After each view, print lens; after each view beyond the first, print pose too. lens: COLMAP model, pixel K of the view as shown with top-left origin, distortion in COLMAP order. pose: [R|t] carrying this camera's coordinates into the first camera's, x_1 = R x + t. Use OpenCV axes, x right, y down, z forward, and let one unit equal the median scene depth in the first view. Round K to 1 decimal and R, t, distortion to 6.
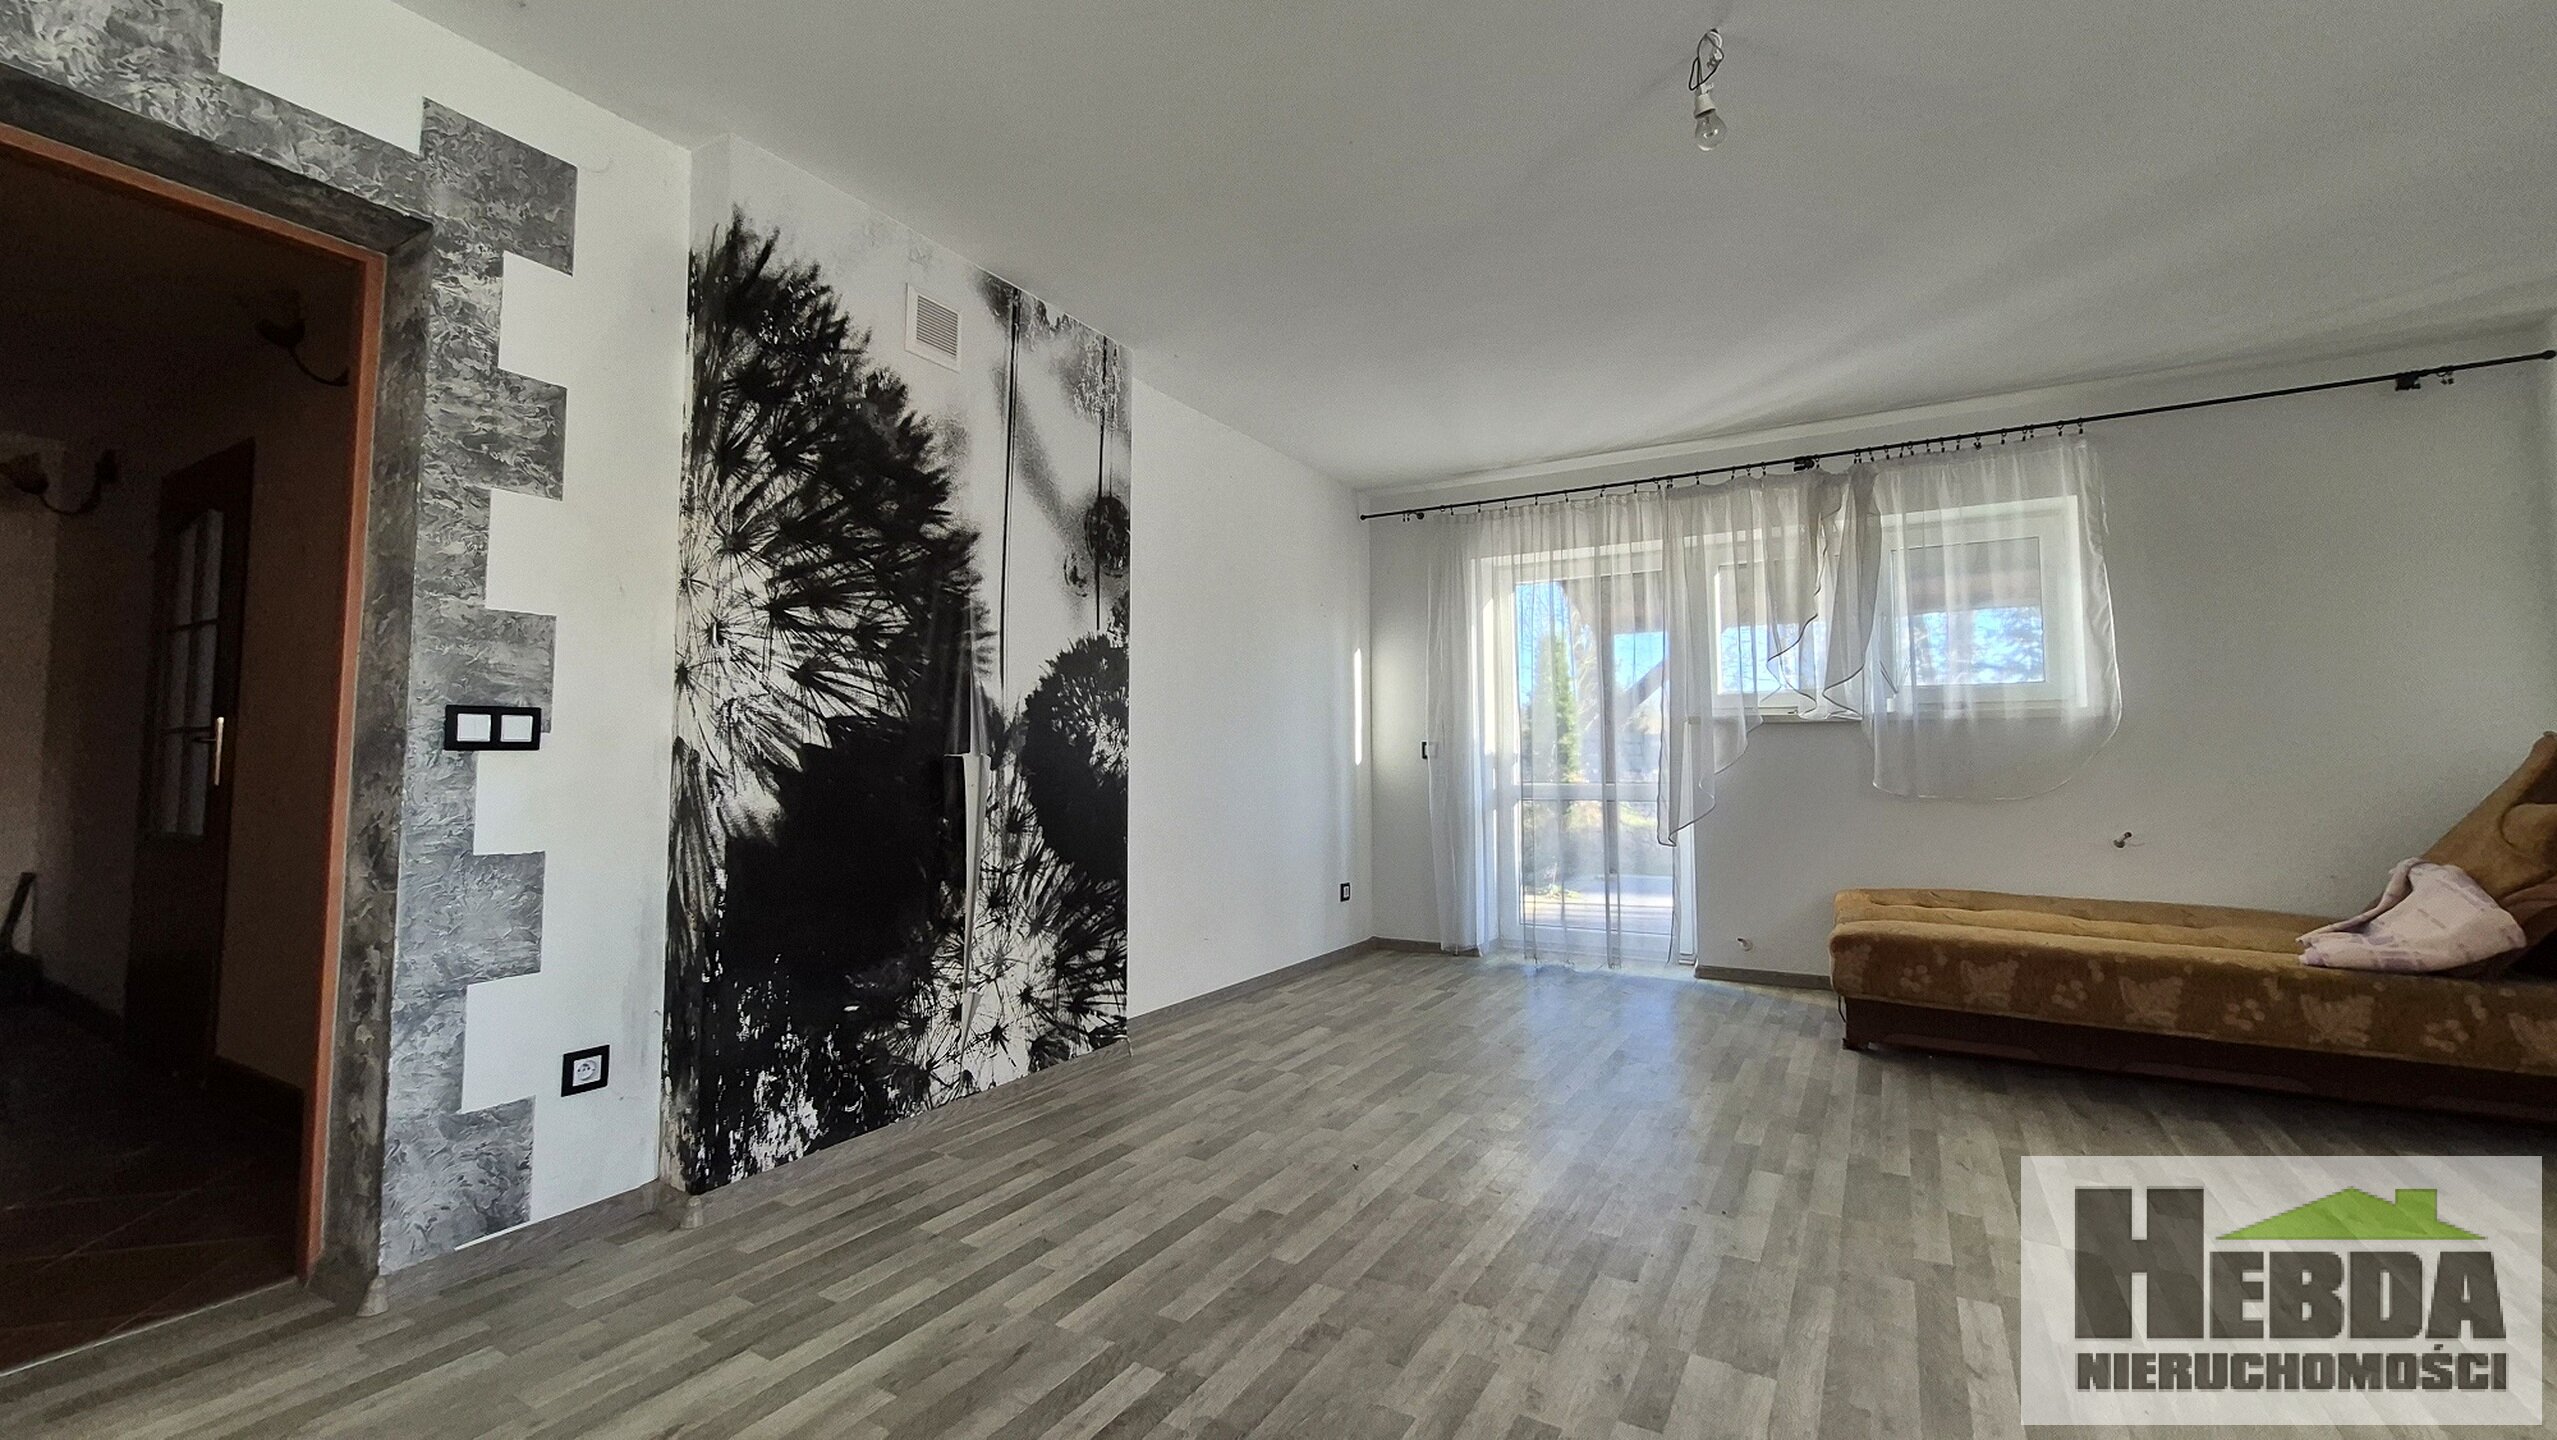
lens RADIAL K [[1022.9, 0, 1269.4], [0, 1022.9, 709.7], [0, 0, 1]] dist [-0.001123, -0.000288]
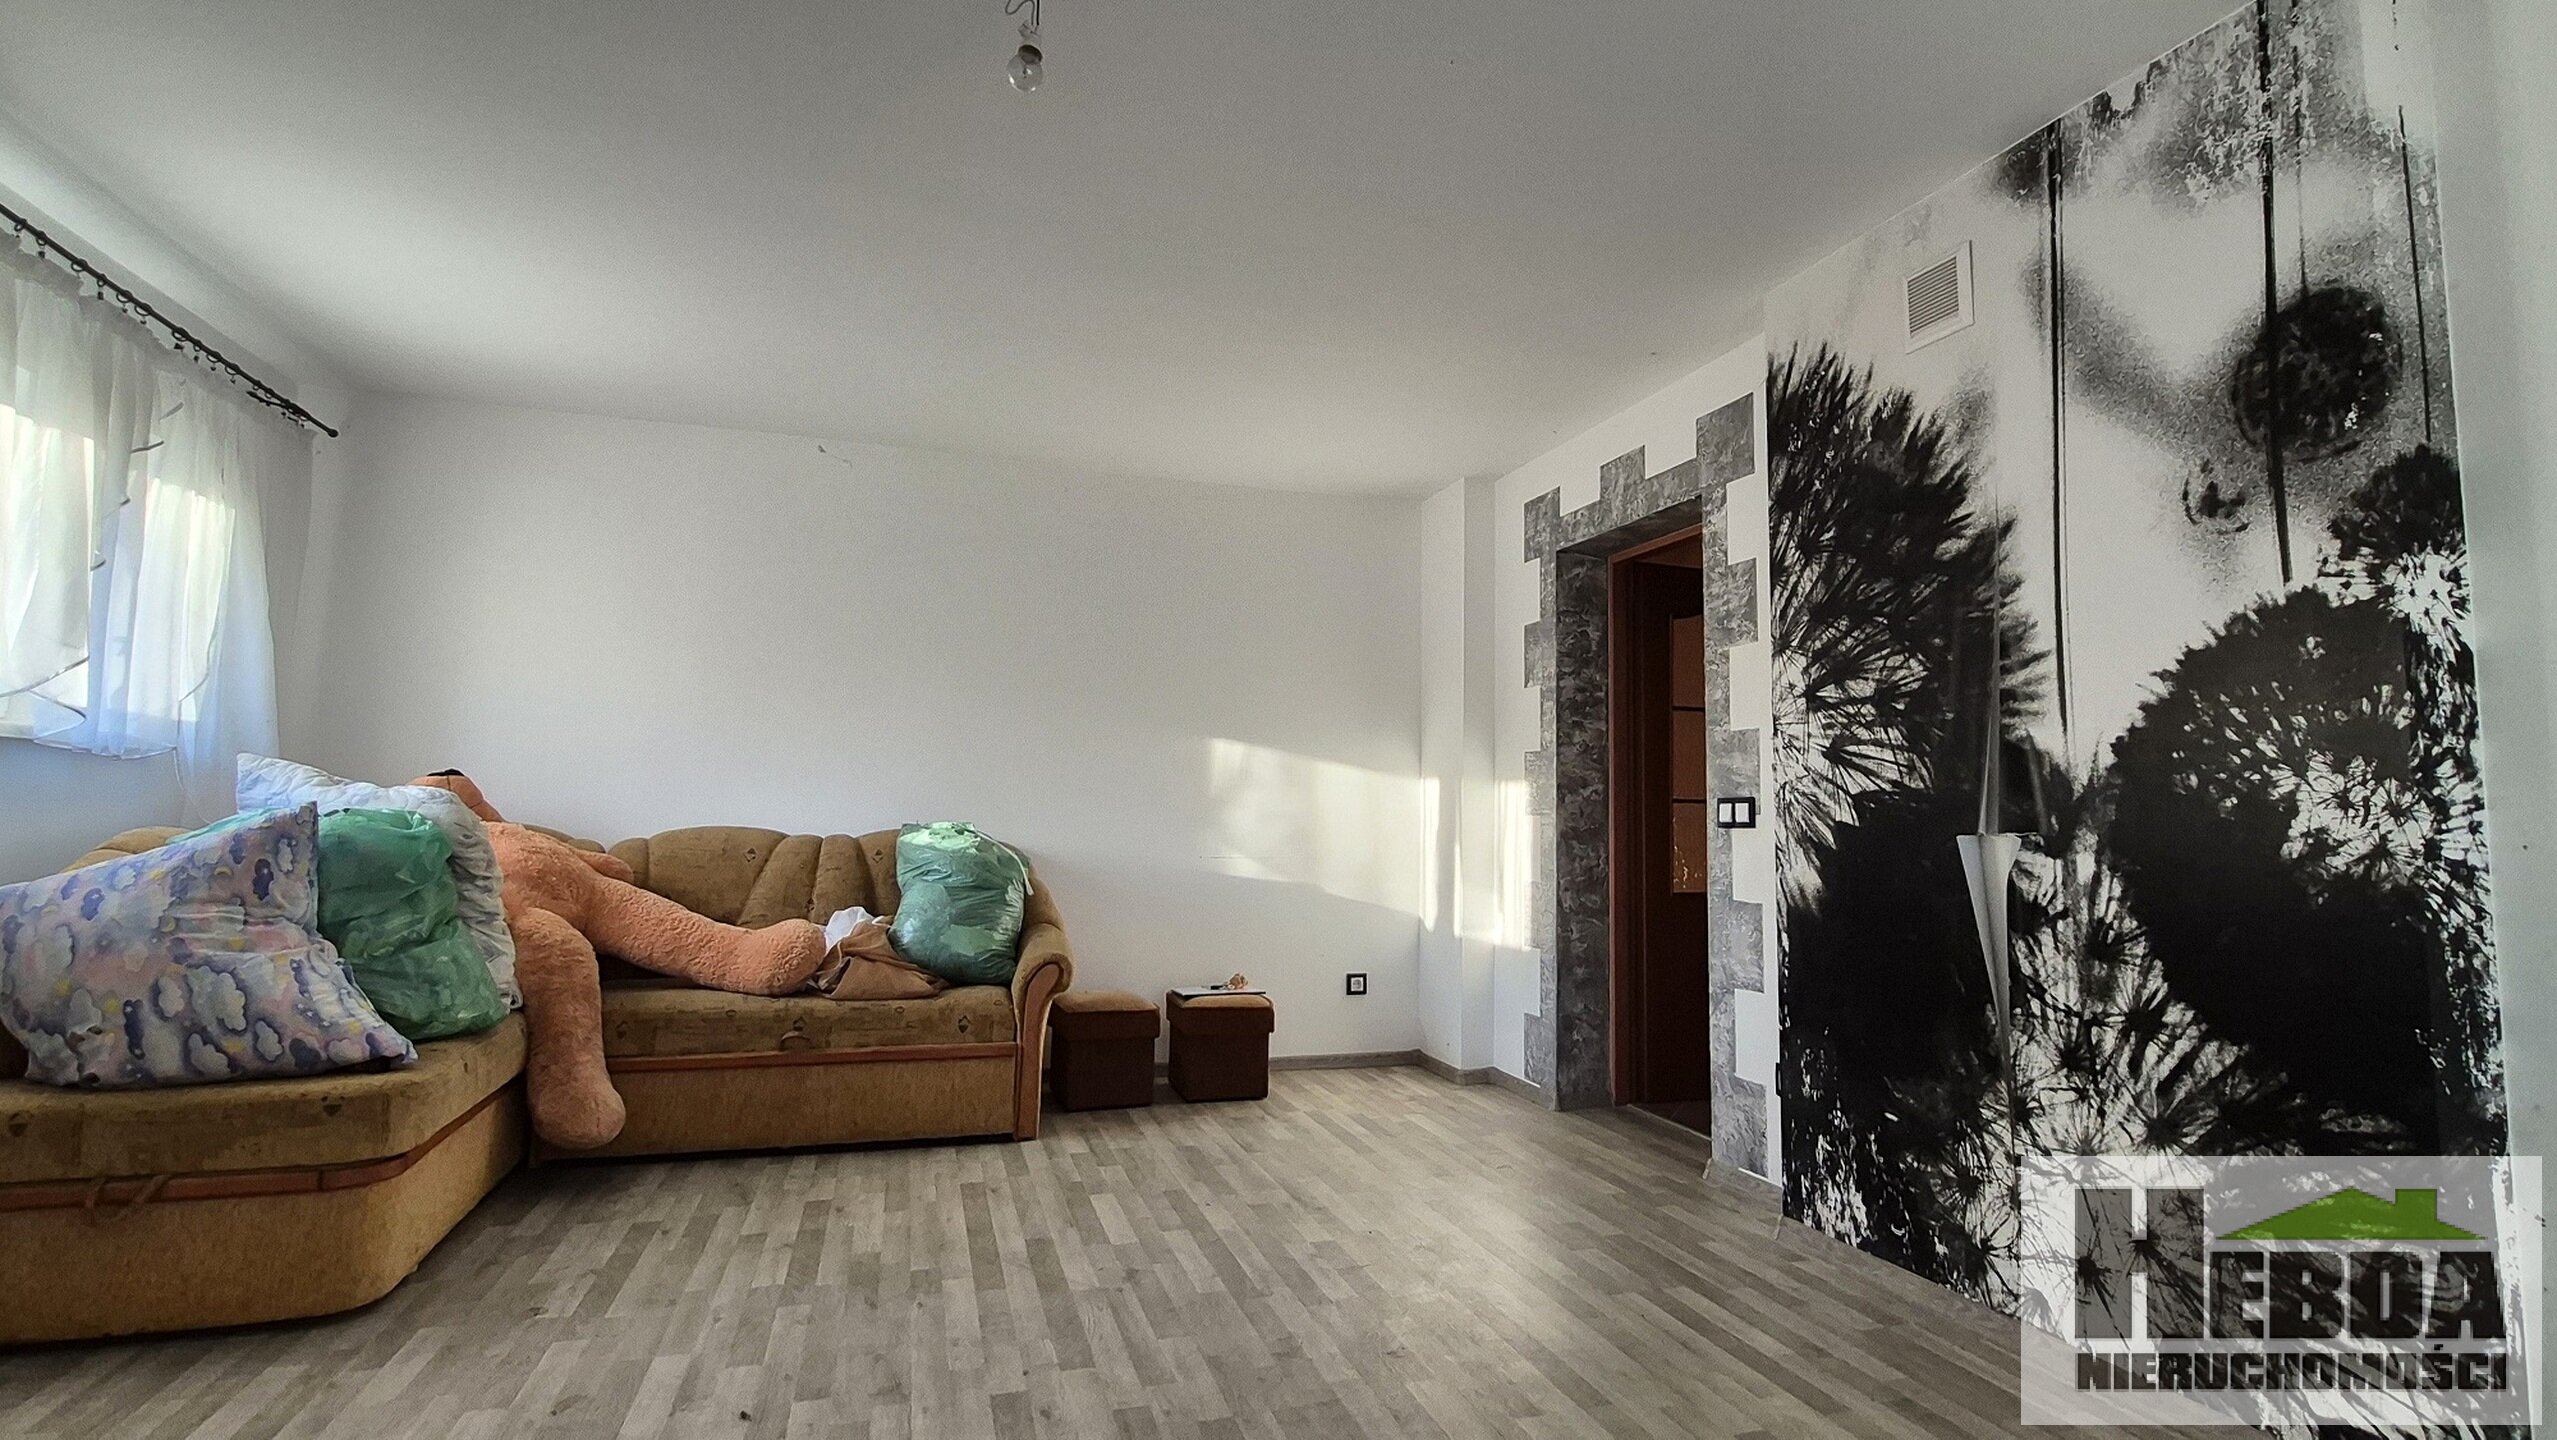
lens RADIAL K [[1022.9, 0, 1268.0], [0, 1022.9, 736.9], [0, 0, 1]] dist [-0.001123, -0.000288]
pose [[-0.628303, -0.070703, -0.774749, 0.620511], [0.028328, 0.993122, -0.113605, 0.045153], [0.777453, -0.093325, -0.621979, 1.105471]]
